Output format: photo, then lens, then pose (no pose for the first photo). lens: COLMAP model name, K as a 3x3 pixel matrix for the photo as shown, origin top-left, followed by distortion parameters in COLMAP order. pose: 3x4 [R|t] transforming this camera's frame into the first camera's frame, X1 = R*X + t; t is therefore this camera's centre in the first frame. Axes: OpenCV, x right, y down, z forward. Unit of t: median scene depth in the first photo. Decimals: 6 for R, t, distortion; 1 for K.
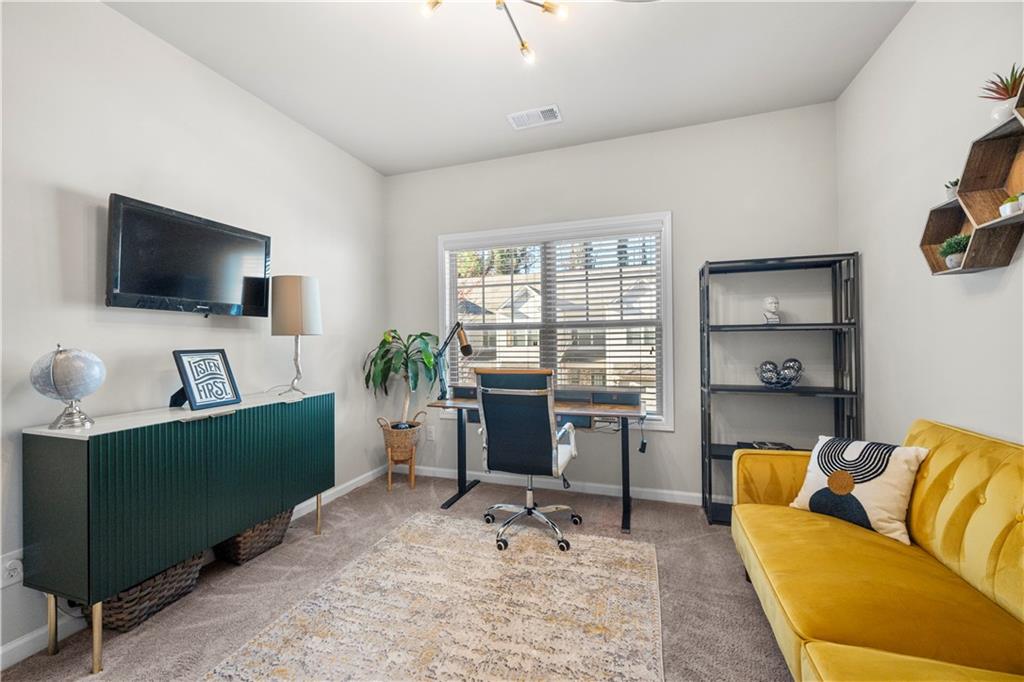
lens RADIAL K [[409.0, 0, 509.4], [0, 409.0, 338.6], [0, 0, 1]] dist [-0.000579, -0.000248]
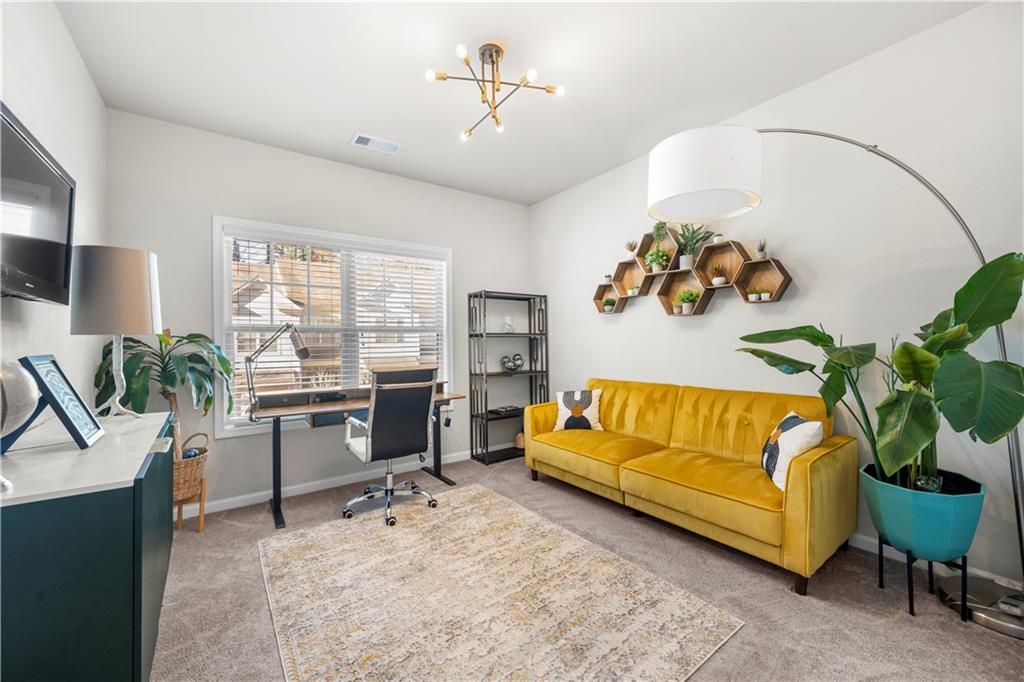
lens RADIAL K [[409.0, 0, 521.2], [0, 409.0, 337.8], [0, 0, 1]] dist [-0.000579, -0.000248]
pose [[0.561790, 0.011505, 0.827200, -0.751905], [0.001855, 0.999883, -0.015167, 0.009651], [-0.827278, 0.010055, 0.561703, 0.053277]]
